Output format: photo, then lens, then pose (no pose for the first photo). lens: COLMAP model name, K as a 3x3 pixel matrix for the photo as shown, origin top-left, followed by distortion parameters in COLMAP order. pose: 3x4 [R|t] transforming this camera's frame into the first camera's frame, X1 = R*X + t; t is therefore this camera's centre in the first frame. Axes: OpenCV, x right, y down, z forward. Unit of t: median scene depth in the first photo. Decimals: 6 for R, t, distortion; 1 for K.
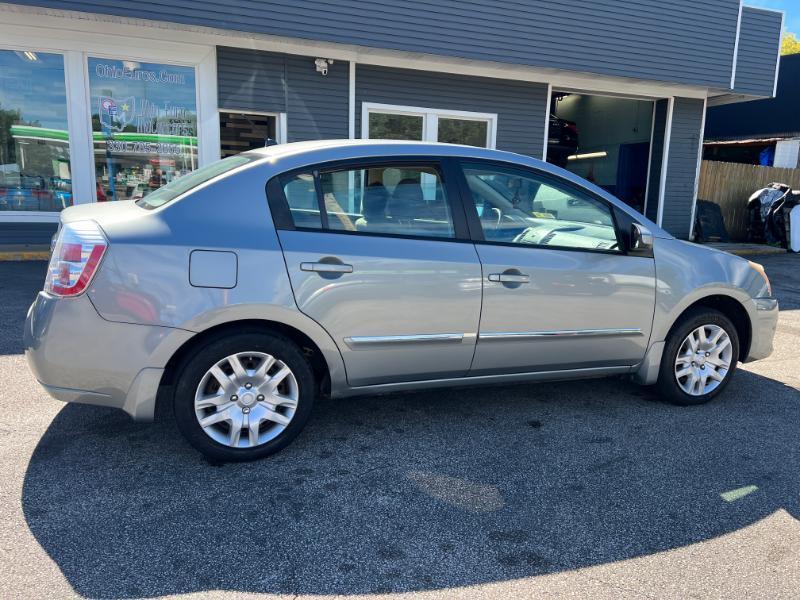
lens RADIAL K [[609.3, 0, 408.9], [0, 609.3, 298.3], [0, 0, 1]] dist [0.043458, -0.047589]
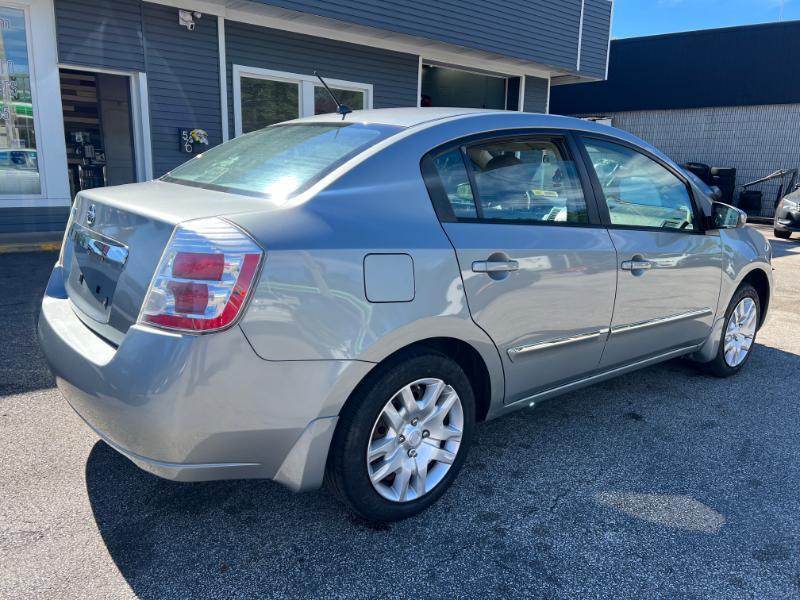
lens RADIAL K [[609.3, 0, 410.3], [0, 609.3, 295.2], [0, 0, 1]] dist [0.043458, -0.047589]
pose [[0.946621, -0.068316, 0.315027, -0.401800], [0.056542, 0.997323, 0.046373, -0.044356], [-0.317352, -0.026085, 0.947949, 0.209393]]
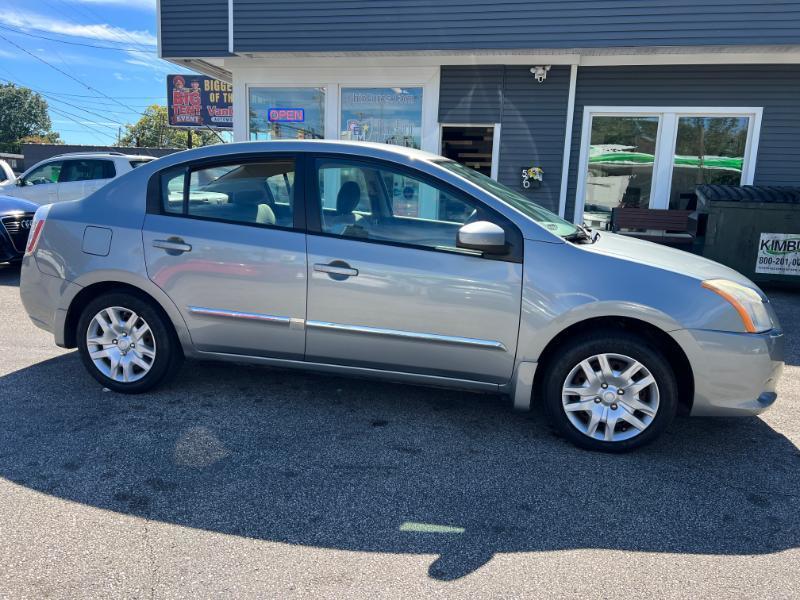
lens RADIAL K [[609.3, 0, 405.5], [0, 609.3, 305.1], [0, 0, 1]] dist [0.043458, -0.047589]
pose [[0.827214, 0.101626, -0.552620, 0.744998], [-0.108943, 0.993853, 0.019692, -0.006015], [0.551225, 0.043915, 0.833200, 0.197150]]
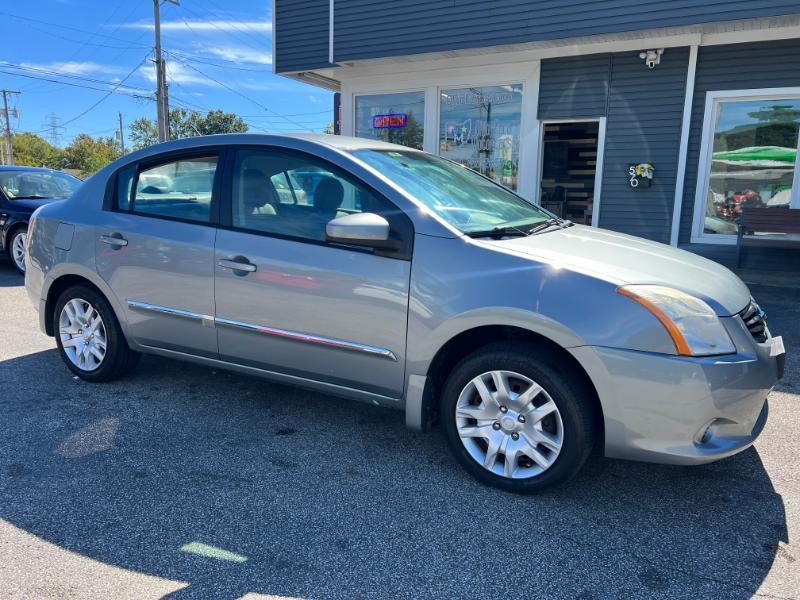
lens RADIAL K [[609.3, 0, 399.3], [0, 609.3, 299.7], [0, 0, 1]] dist [0.043458, -0.047589]
pose [[0.633947, 0.112330, -0.765175, 0.967823], [-0.135887, 0.990182, 0.032779, -0.040982], [0.761345, 0.083197, 0.642987, 0.515909]]
